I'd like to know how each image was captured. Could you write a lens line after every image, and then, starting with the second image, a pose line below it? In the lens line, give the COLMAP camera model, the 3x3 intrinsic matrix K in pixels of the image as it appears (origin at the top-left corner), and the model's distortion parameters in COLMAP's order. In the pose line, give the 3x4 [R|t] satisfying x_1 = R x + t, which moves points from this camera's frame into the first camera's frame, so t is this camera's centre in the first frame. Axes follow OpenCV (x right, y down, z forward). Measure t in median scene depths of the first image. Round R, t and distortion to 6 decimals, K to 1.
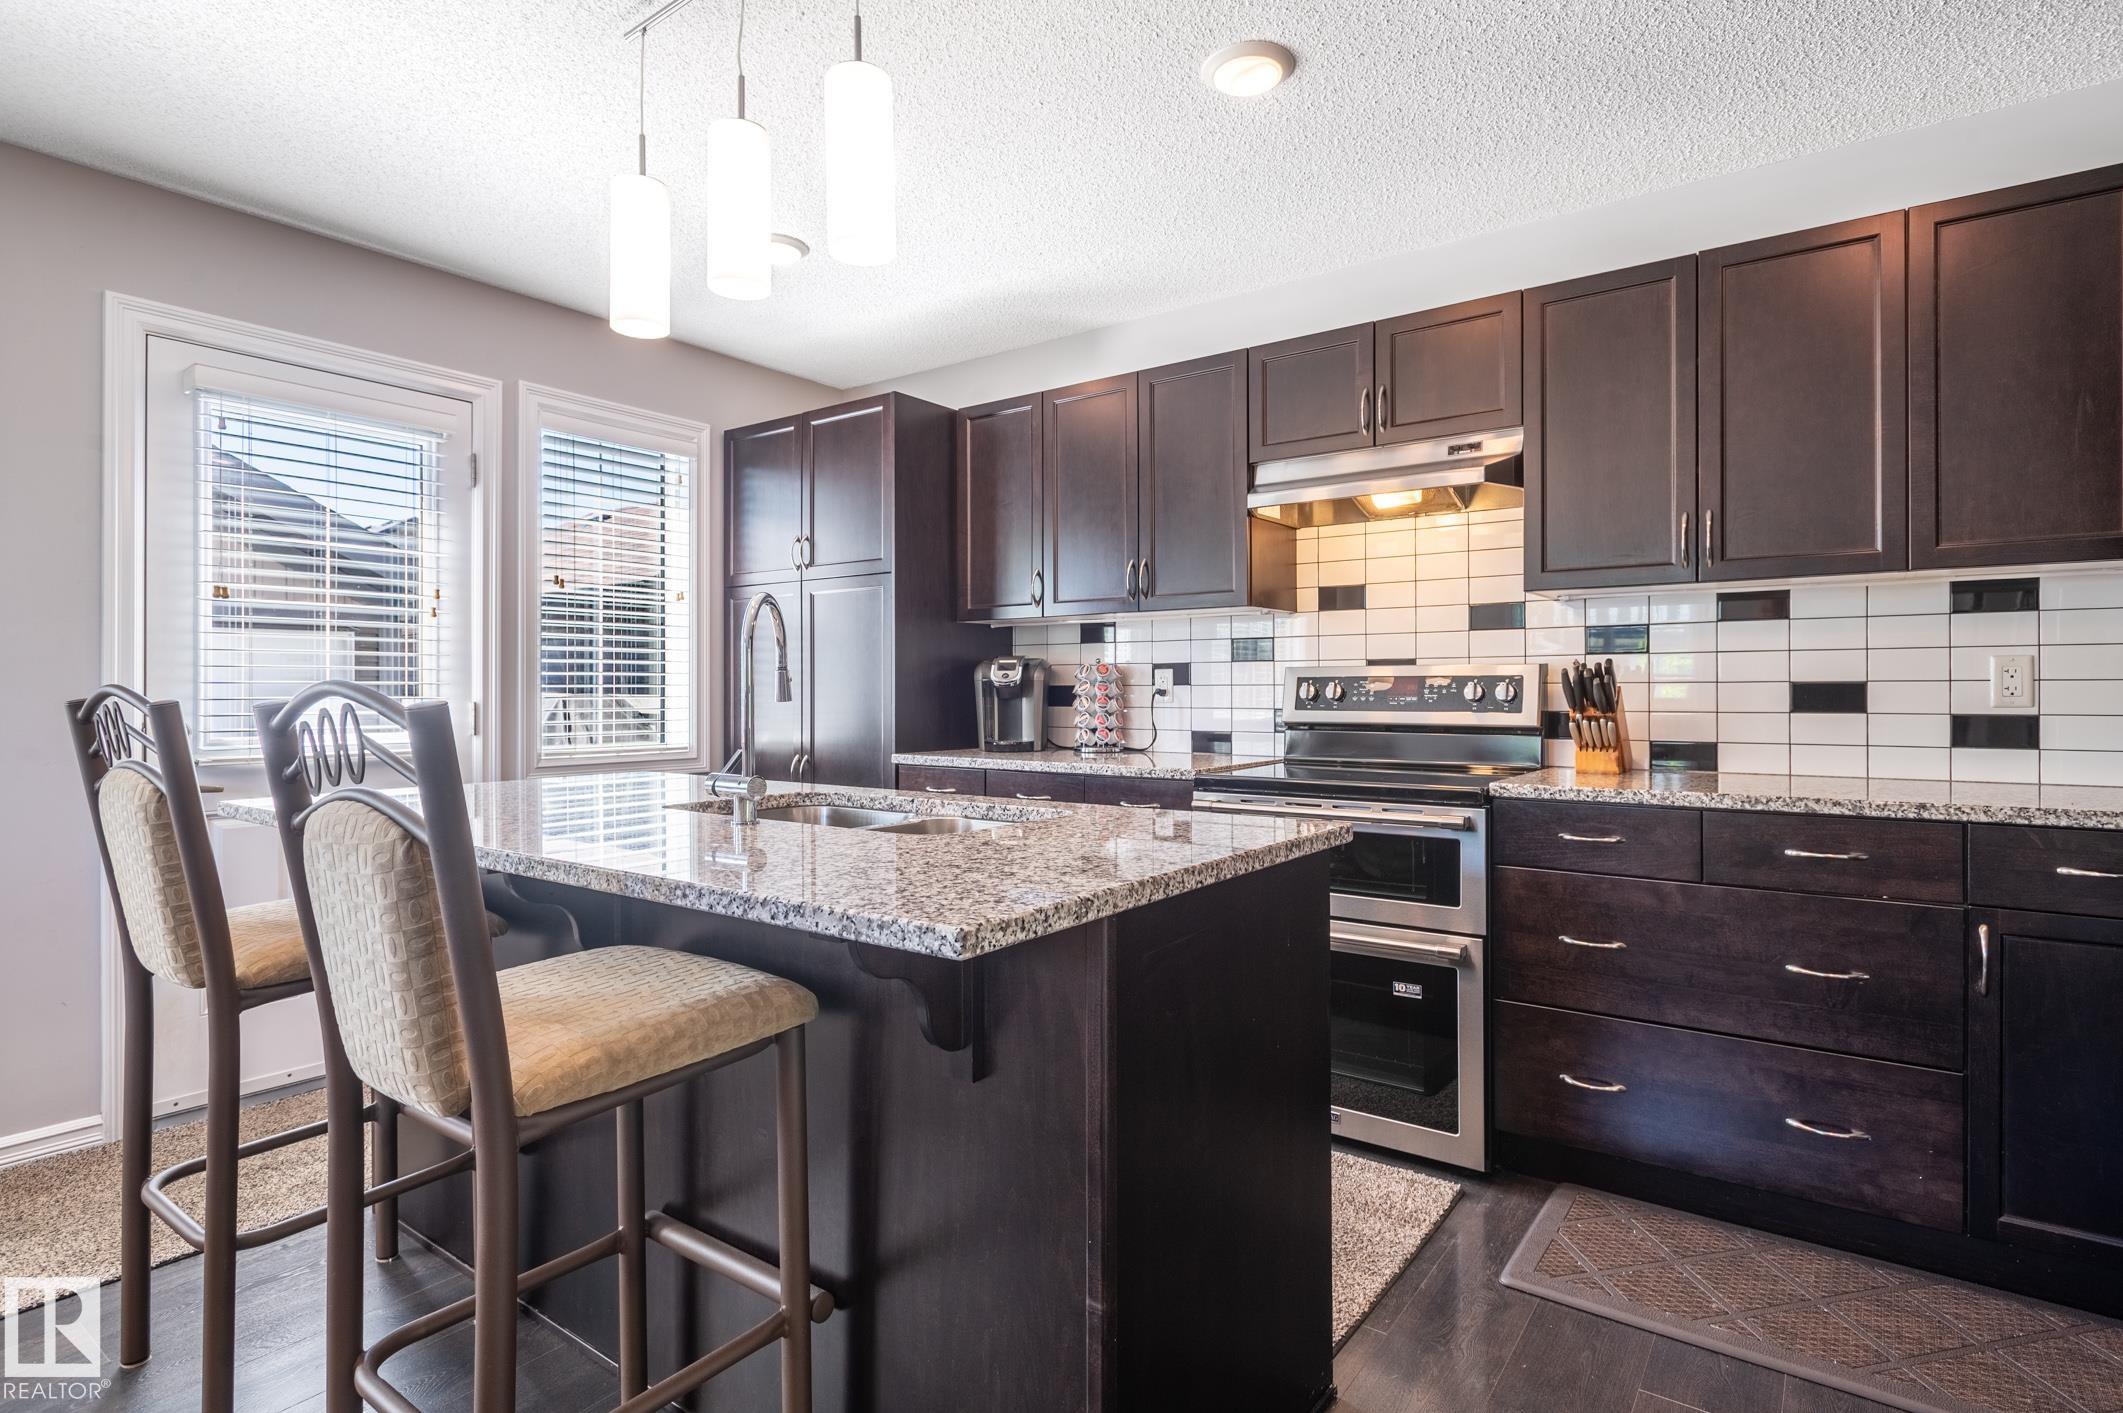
lens RADIAL K [[1088.9, 0, 1055.1], [0, 1088.9, 689.6], [0, 0, 1]] dist [0.005198, -0.000622]
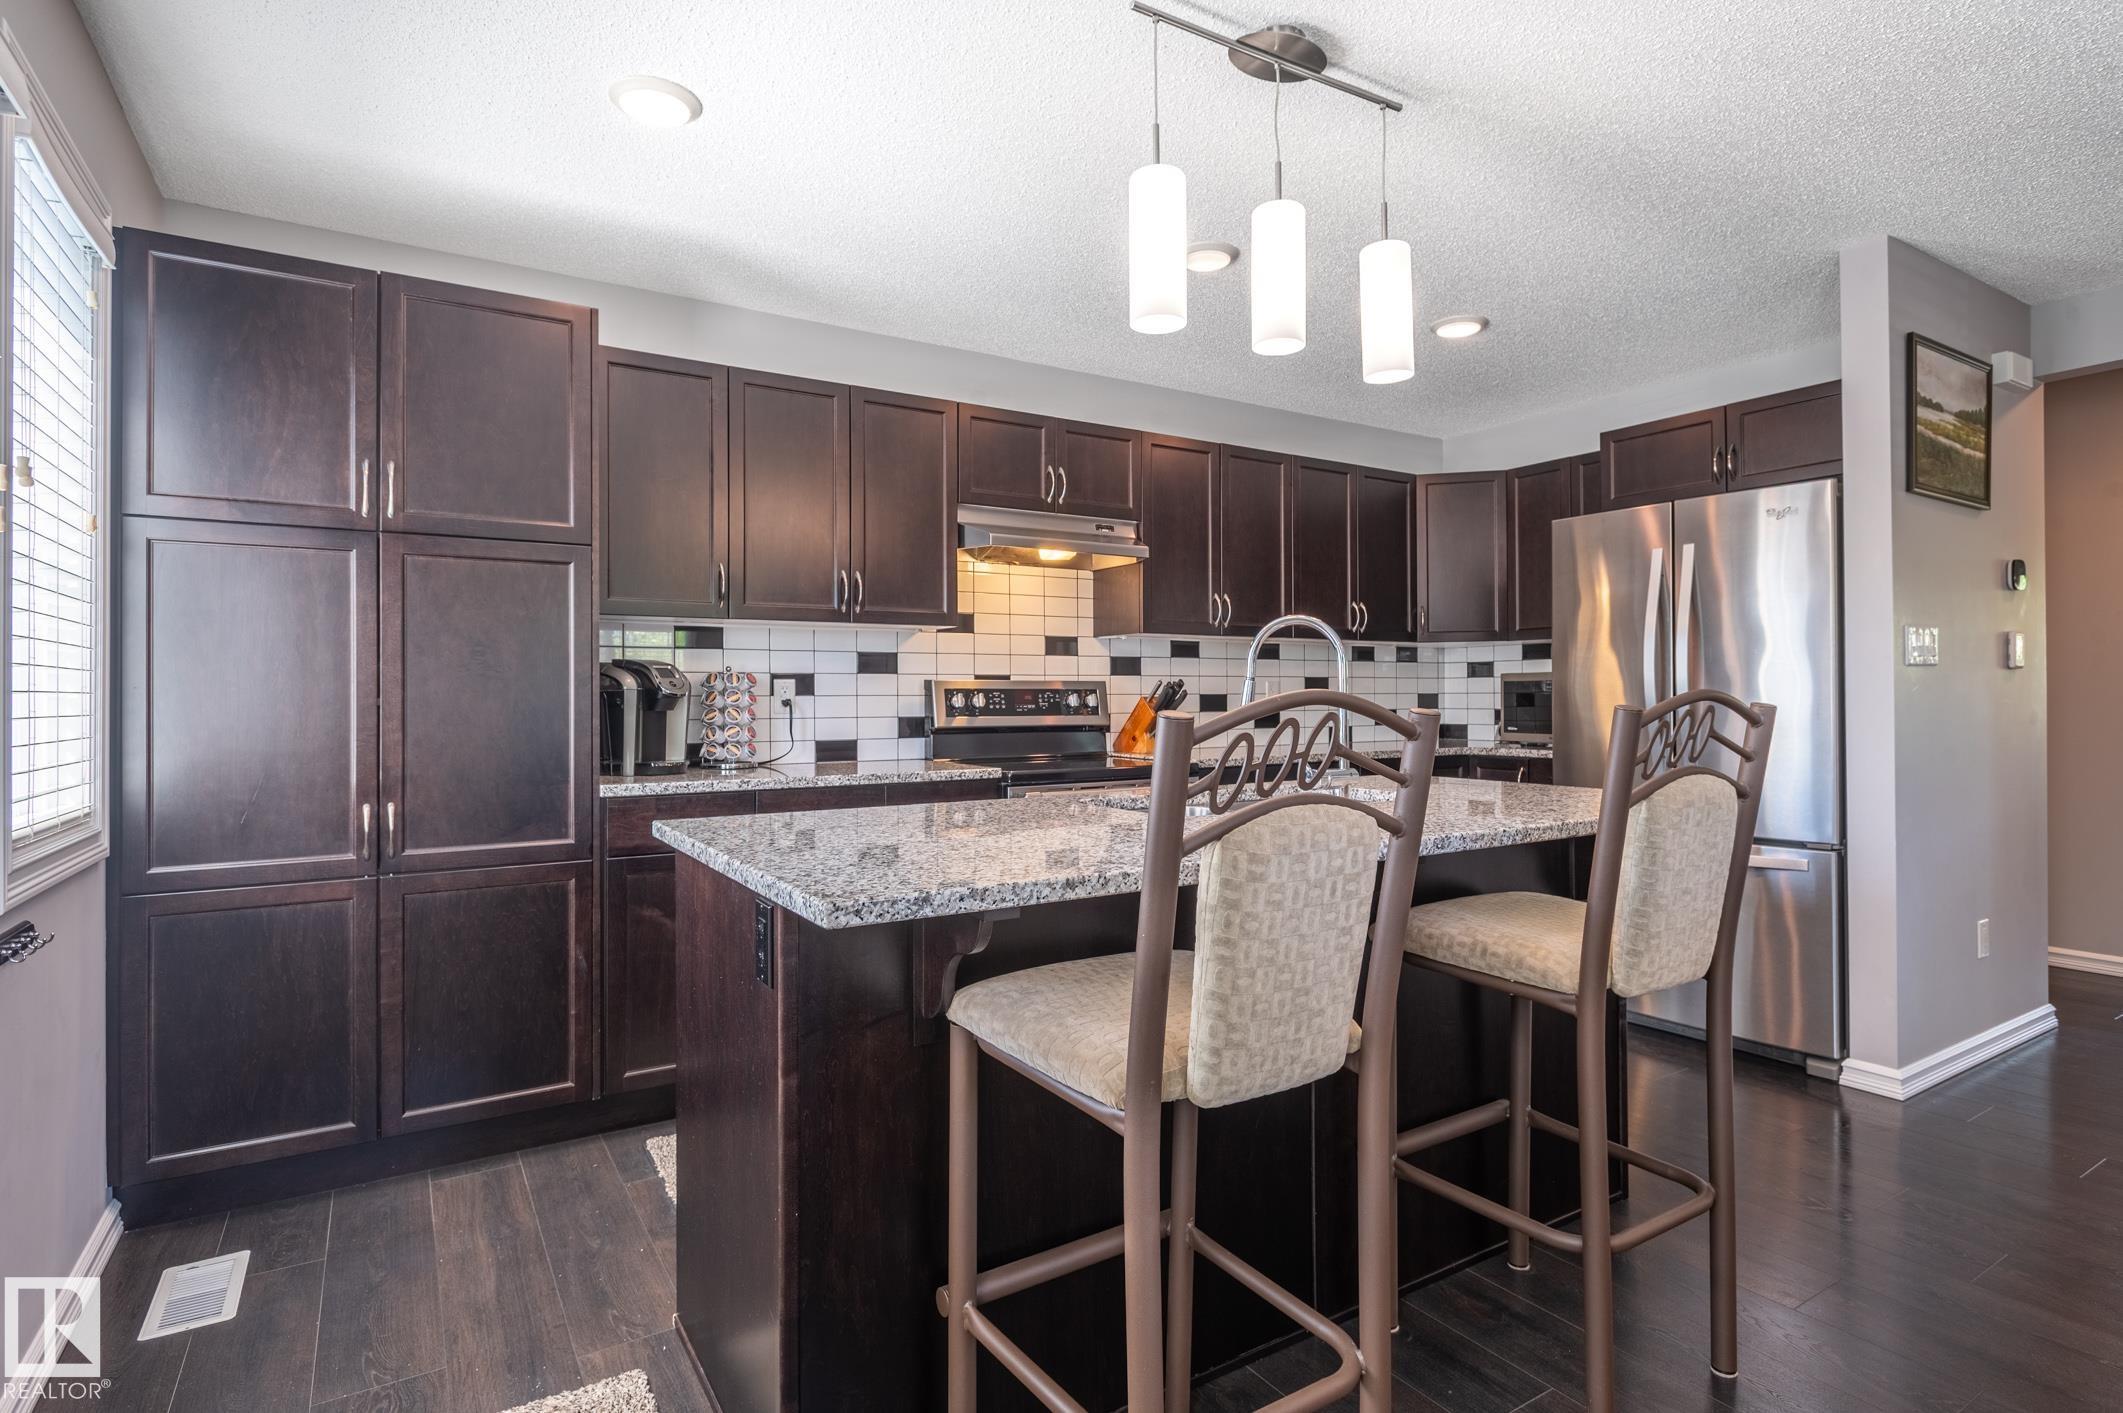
lens RADIAL K [[1060.8, 0, 1061.8], [0, 1060.8, 695.2], [0, 0, 1]] dist [0.002266, -0.006418]
pose [[0.362017, 0.008657, 0.932131, -0.774462], [0.007405, 0.999899, -0.012162, 0.010085], [-0.932142, 0.011305, 0.361917, 0.473994]]
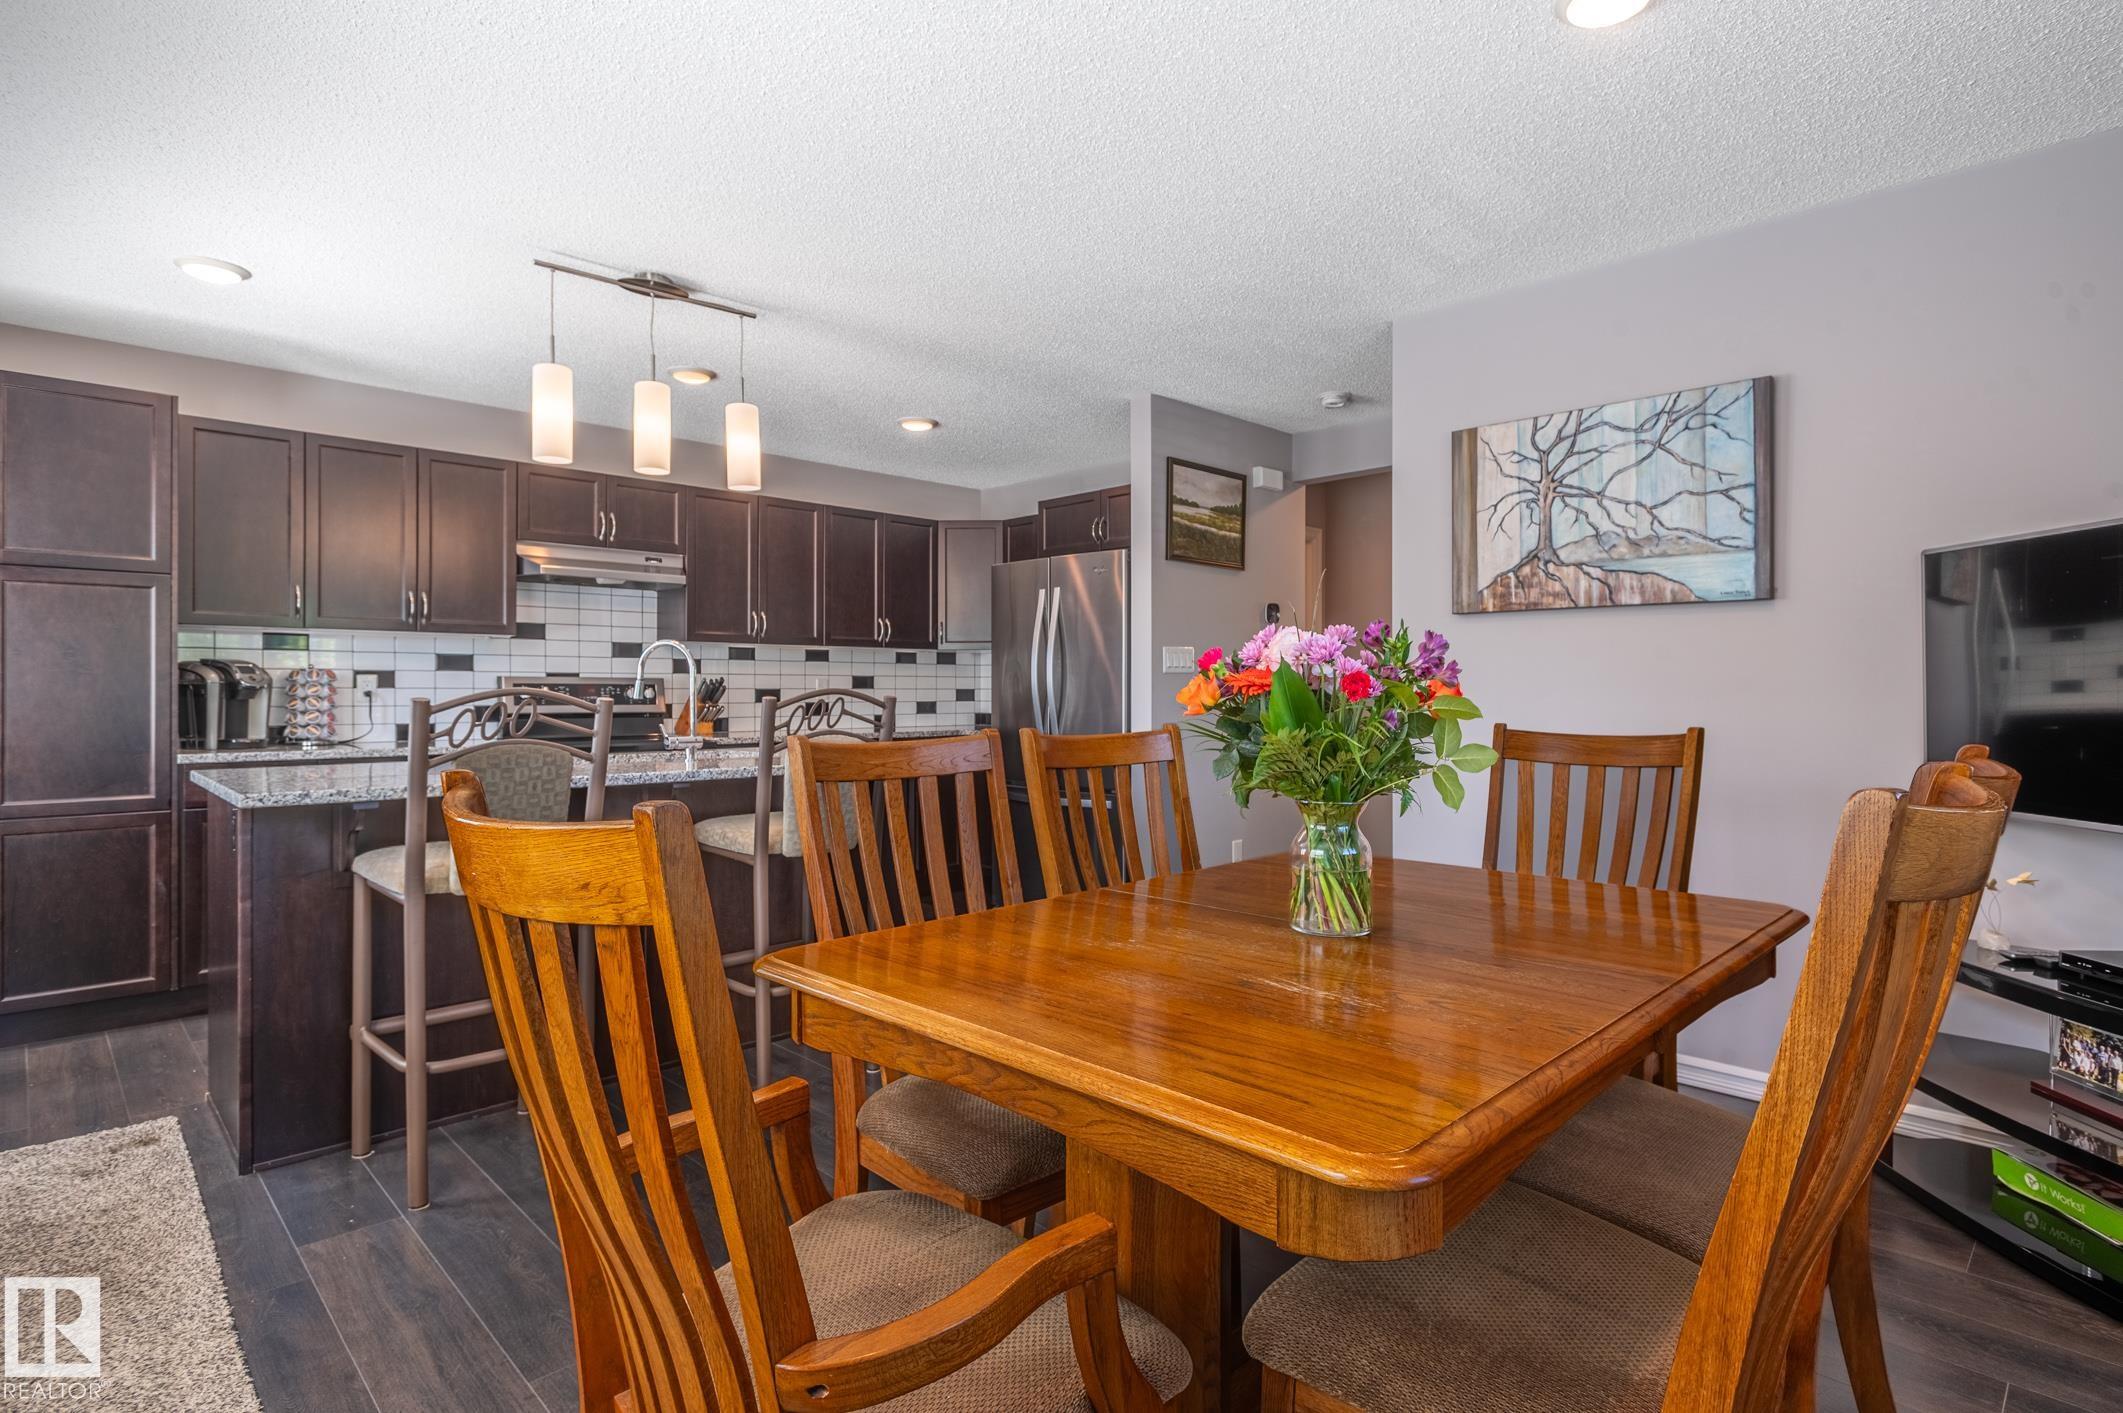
lens RADIAL K [[1060.8, 0, 1061.8], [0, 1060.8, 695.2], [0, 0, 1]] dist [0.002266, -0.006418]
pose [[0.153938, 0.004768, 0.988069, -1.067076], [0.003671, 0.999979, -0.005397, 0.014938], [-0.988074, 0.004458, 0.153917, 0.050068]]
